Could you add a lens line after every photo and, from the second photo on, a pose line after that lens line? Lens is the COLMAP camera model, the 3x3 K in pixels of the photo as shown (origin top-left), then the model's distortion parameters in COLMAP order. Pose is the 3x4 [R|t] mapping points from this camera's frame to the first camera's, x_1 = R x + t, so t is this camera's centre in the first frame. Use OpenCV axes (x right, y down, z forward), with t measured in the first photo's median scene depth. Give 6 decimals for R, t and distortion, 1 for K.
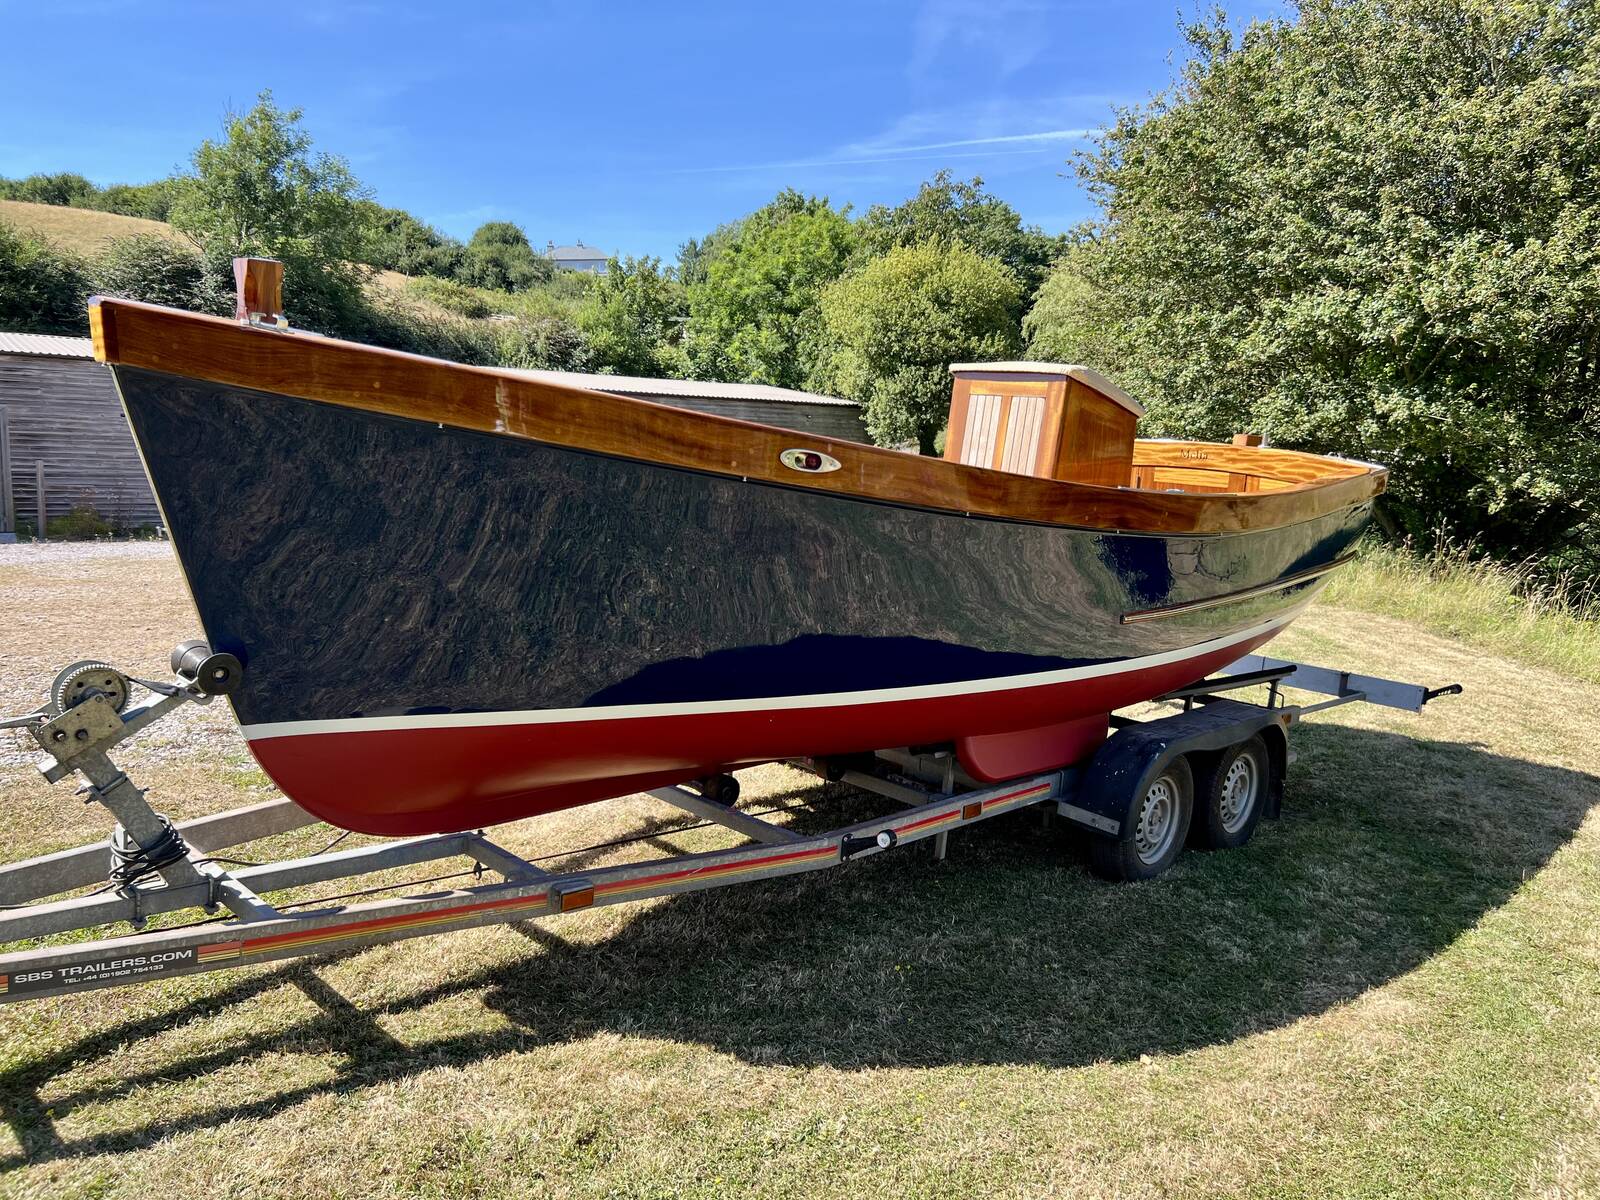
lens RADIAL K [[1223.2, 0, 839.1], [0, 1223.2, 613.4], [0, 0, 1]] dist [0.045352, -0.061970]
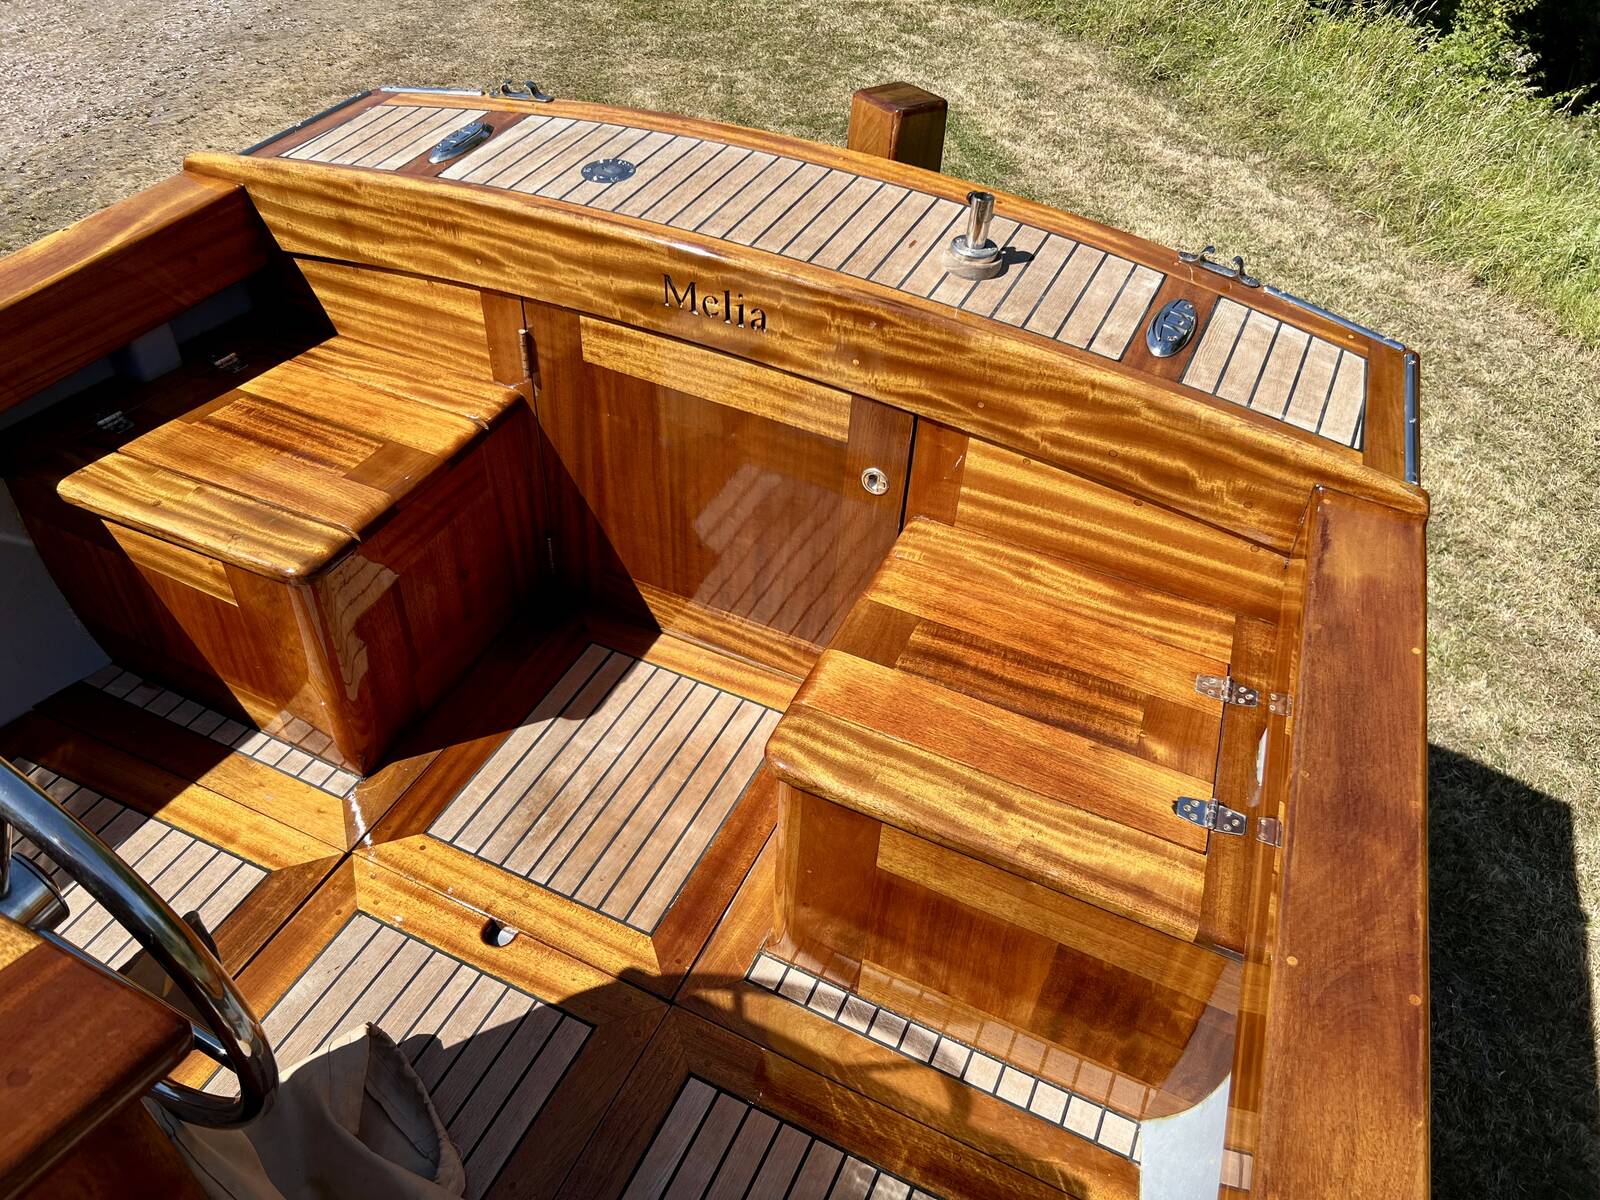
lens RADIAL K [[1223.2, 0, 807.4], [0, 1223.2, 602.5], [0, 0, 1]] dist [0.045352, -0.061970]
pose [[0.952166, -0.204798, 0.226799, 0.045794], [0.046517, 0.830678, 0.554806, -0.041470], [-0.302021, -0.517717, 0.800470, 0.146836]]
